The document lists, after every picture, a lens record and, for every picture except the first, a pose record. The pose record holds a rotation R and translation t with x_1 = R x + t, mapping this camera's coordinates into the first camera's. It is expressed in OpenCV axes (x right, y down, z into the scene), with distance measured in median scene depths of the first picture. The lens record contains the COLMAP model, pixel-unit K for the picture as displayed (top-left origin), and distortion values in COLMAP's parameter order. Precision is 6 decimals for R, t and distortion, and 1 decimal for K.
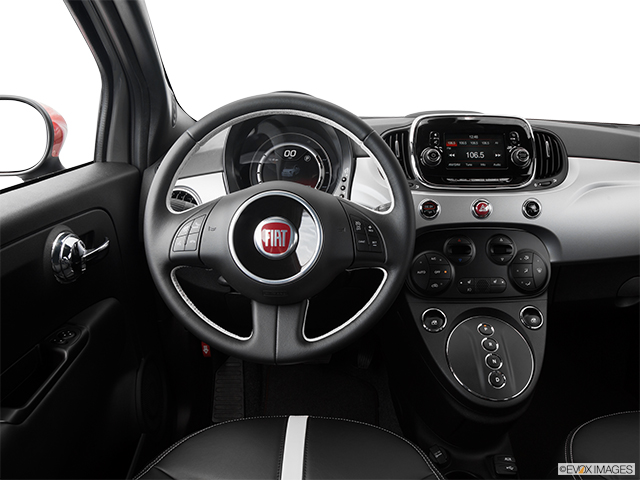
lens RADIAL K [[482.7, 0, 320.0], [0, 482.7, 240.0], [0, 0, 1]] dist [-0.130915, 0.067326]
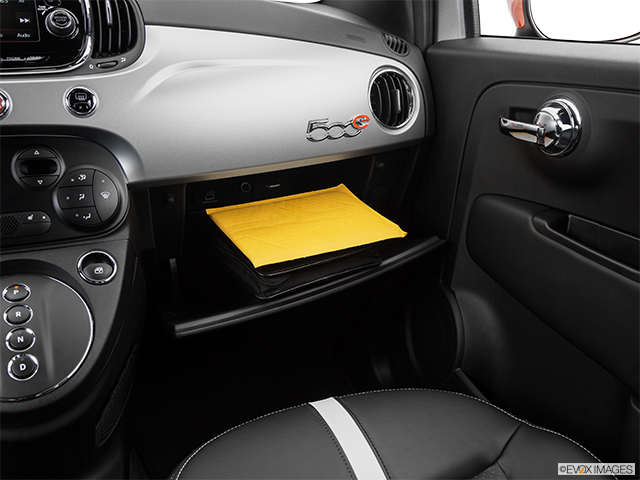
lens RADIAL K [[658.0, 0, 320.0], [0, 658.0, 240.0], [0, 0, 1]] dist [-0.012649, 0.009597]
pose [[0.916481, -0.103081, 0.386572, 0.378052], [0.090694, 0.994613, 0.050200, 0.107699], [-0.389664, -0.010948, 0.920892, 0.032767]]
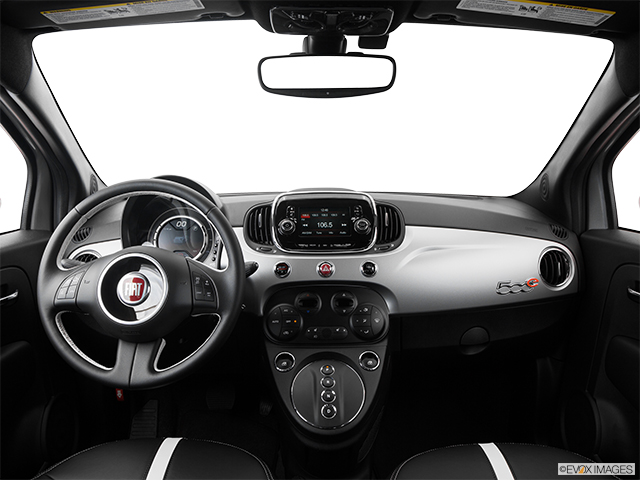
lens RADIAL K [[482.7, 0, 320.0], [0, 482.7, 240.0], [0, 0, 1]] dist [-0.130915, 0.067326]
pose [[0.999822, 0.002555, 0.018718, 0.298722], [0.000130, 0.989860, -0.142048, 0.035470], [-0.018891, 0.142025, 0.989683, -0.222396]]
